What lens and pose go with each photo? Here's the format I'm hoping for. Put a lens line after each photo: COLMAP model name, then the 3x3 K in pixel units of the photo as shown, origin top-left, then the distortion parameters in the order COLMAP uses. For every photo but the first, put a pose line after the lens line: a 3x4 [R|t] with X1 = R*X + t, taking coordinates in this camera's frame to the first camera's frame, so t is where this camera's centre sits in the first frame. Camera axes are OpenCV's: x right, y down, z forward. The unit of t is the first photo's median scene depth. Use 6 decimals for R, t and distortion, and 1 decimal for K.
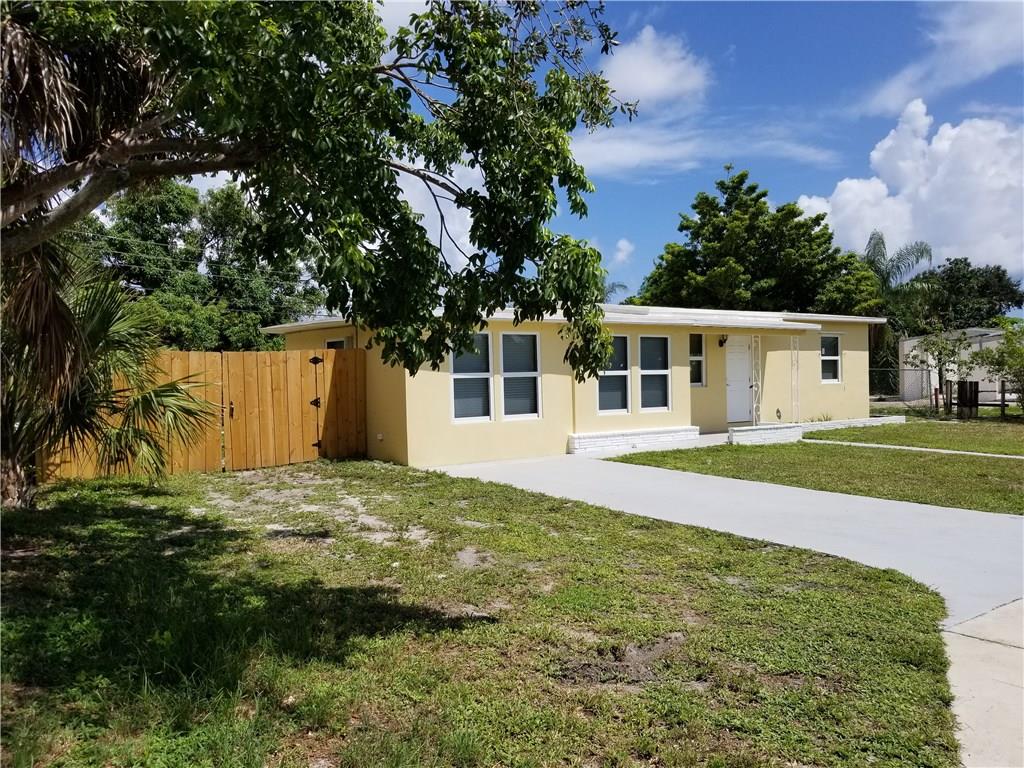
lens RADIAL K [[778.9, 0, 512.0], [0, 778.9, 384.0], [0, 0, 1]] dist [0.108944, -0.216764]
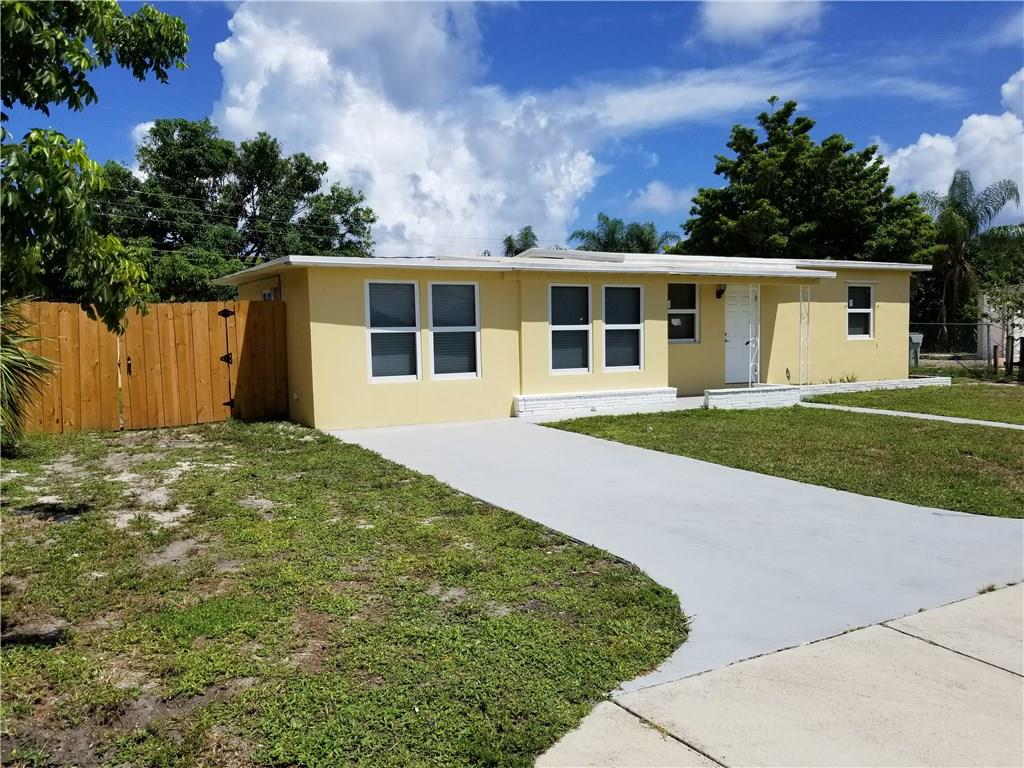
lens RADIAL K [[780.0, 0, 512.0], [0, 780.0, 384.0], [0, 0, 1]] dist [0.014368, 0.000179]
pose [[0.991618, 0.010789, -0.128756, 0.164326], [-0.003320, 0.998306, 0.058080, -0.001092], [0.129165, -0.057166, 0.989974, 0.096266]]
